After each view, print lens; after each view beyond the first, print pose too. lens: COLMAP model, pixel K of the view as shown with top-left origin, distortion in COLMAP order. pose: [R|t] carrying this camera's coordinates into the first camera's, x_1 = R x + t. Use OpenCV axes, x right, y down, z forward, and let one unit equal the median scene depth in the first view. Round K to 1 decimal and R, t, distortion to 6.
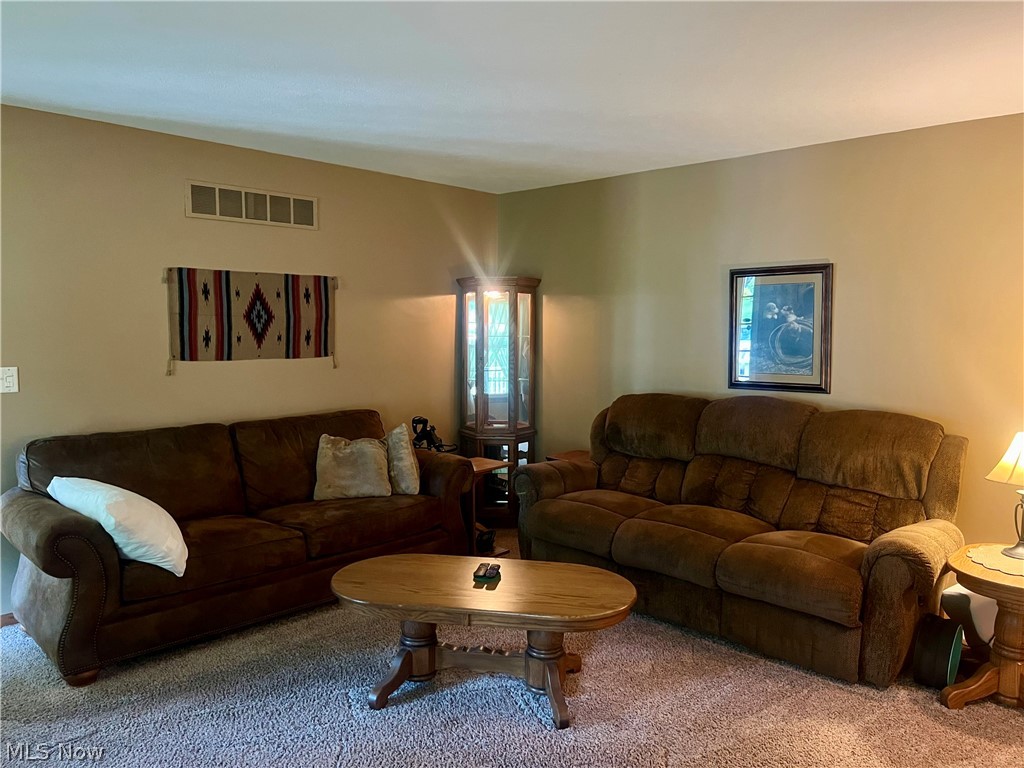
lens RADIAL K [[767.4, 0, 512.1], [0, 767.4, 380.9], [0, 0, 1]] dist [0.062837, -0.080176]
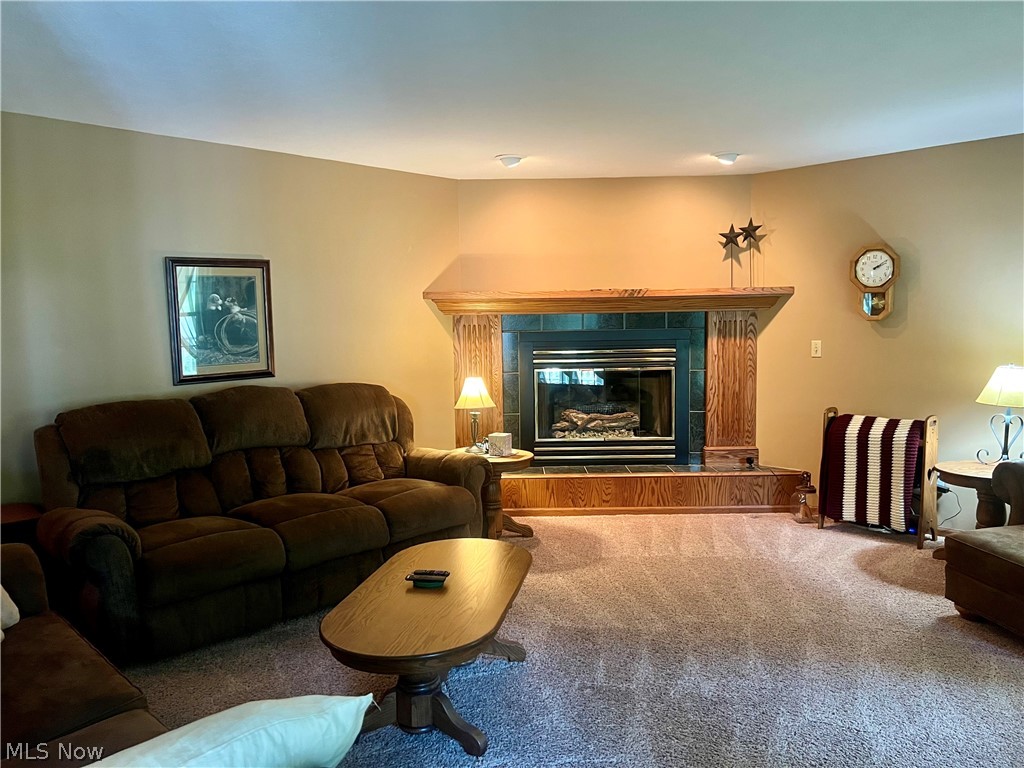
lens RADIAL K [[767.4, 0, 512.0], [0, 767.4, 385.6], [0, 0, 1]] dist [0.062837, -0.080176]
pose [[0.013620, -0.107266, 0.994137, -0.682251], [0.083218, 0.990902, 0.105777, -0.058843], [-0.996438, 0.081290, 0.022422, 0.615153]]
